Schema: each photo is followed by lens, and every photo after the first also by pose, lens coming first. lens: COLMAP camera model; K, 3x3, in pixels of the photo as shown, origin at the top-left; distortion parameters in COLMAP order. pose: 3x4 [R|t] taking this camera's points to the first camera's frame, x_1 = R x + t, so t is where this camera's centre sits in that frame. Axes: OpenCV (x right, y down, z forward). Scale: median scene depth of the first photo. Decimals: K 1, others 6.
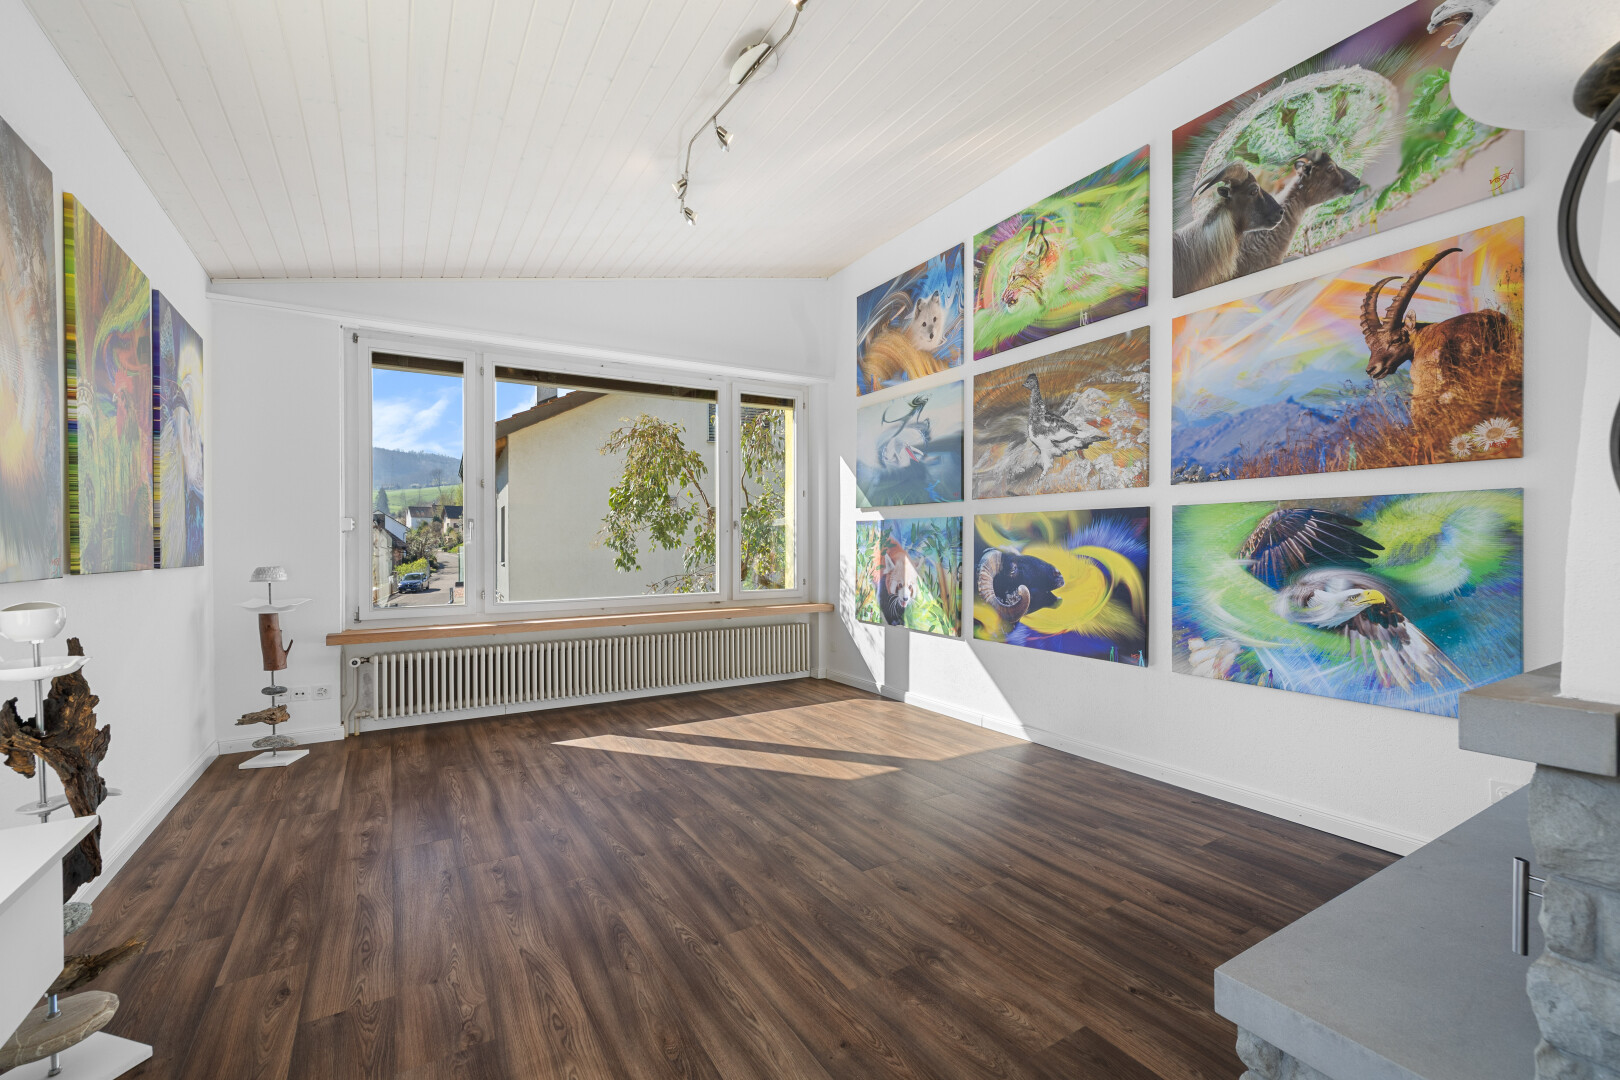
lens RADIAL K [[692.2, 0, 809.8], [0, 692.2, 546.1], [0, 0, 1]] dist [0.000245, 0.000005]
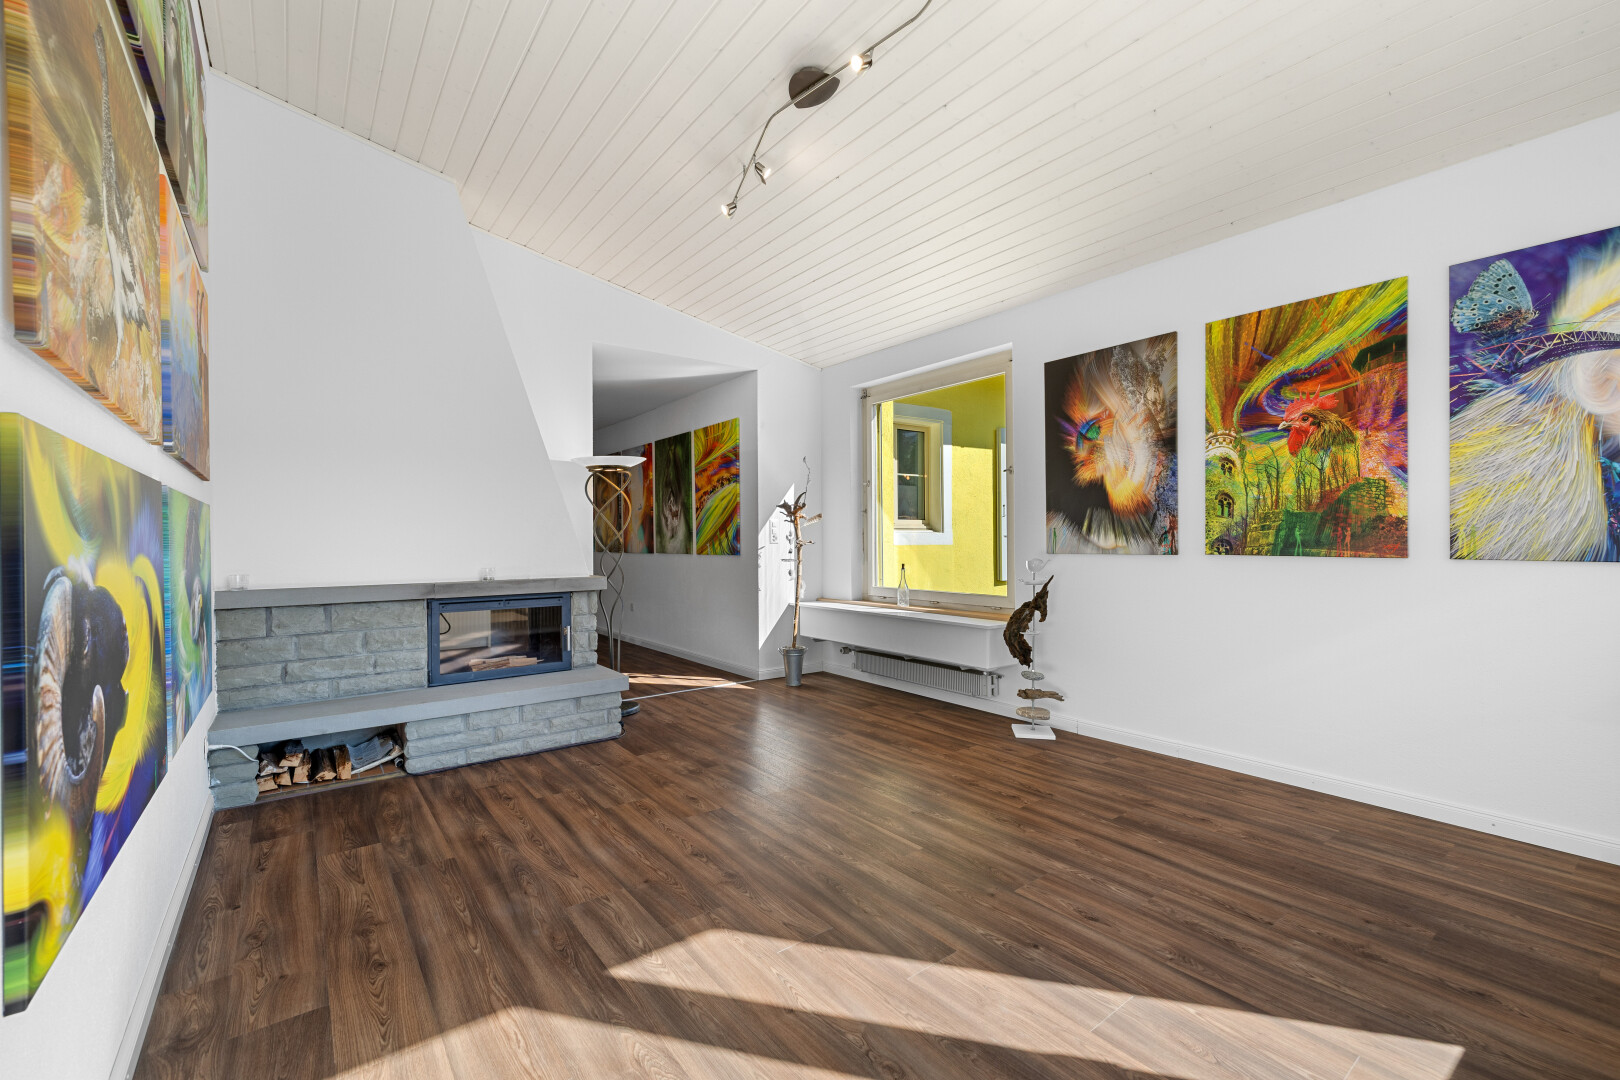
lens RADIAL K [[692.2, 0, 805.5], [0, 692.2, 544.8], [0, 0, 1]] dist [0.000245, 0.000005]
pose [[-0.995326, 0.012582, -0.095747, 0.031470], [0.011652, 0.999879, 0.010276, -0.006160], [0.095864, 0.009112, -0.995353, 1.761382]]
